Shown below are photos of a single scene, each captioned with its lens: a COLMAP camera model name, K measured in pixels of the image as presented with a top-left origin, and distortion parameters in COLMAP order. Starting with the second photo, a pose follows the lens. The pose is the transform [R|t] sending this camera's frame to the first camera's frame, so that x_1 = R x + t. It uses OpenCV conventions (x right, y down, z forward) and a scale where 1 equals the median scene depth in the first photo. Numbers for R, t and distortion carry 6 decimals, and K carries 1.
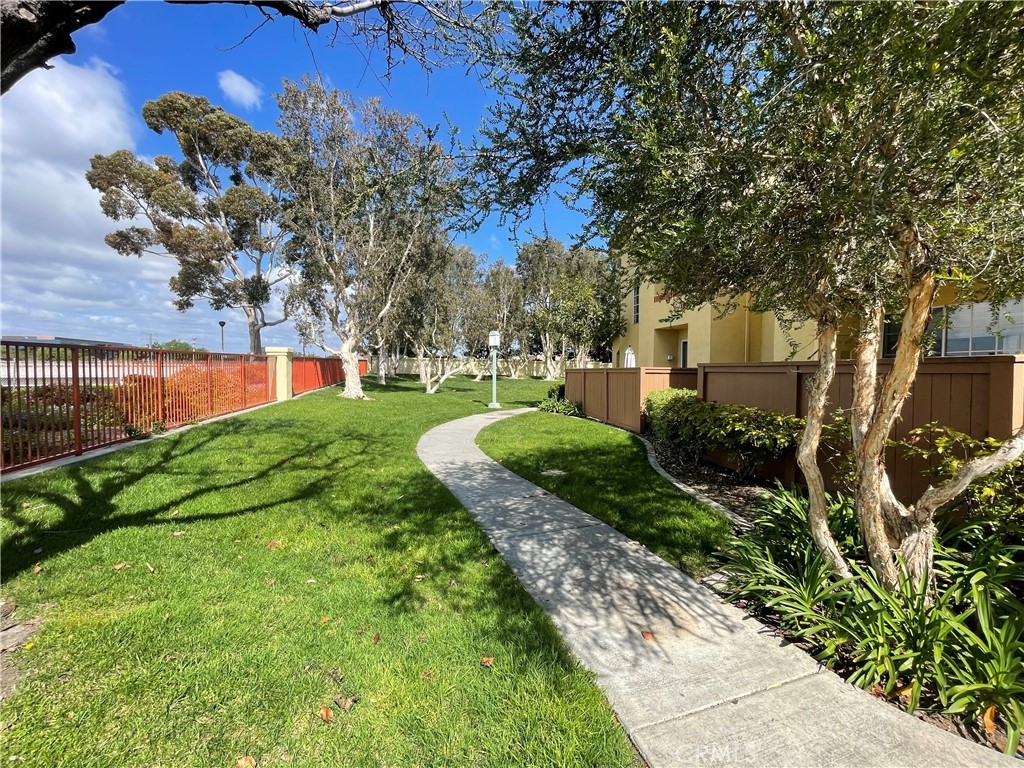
lens RADIAL K [[409.7, 0, 512.0], [0, 409.7, 384.0], [0, 0, 1]] dist [-0.000467, -0.000099]
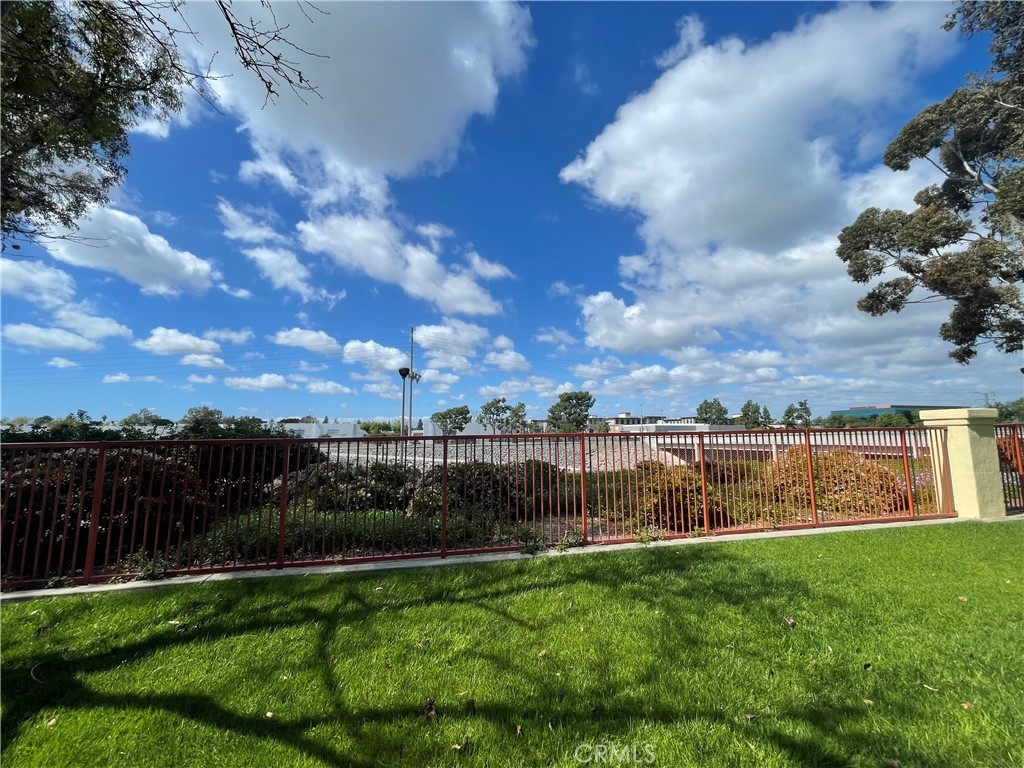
lens RADIAL K [[409.7, 0, 512.0], [0, 409.7, 384.0], [0, 0, 1]] dist [-0.000467, -0.000099]
pose [[-0.033520, -0.127858, -0.991226, -0.019477], [-0.029904, 0.991467, -0.126878, -0.018484], [0.998991, 0.025389, -0.037058, 0.215598]]
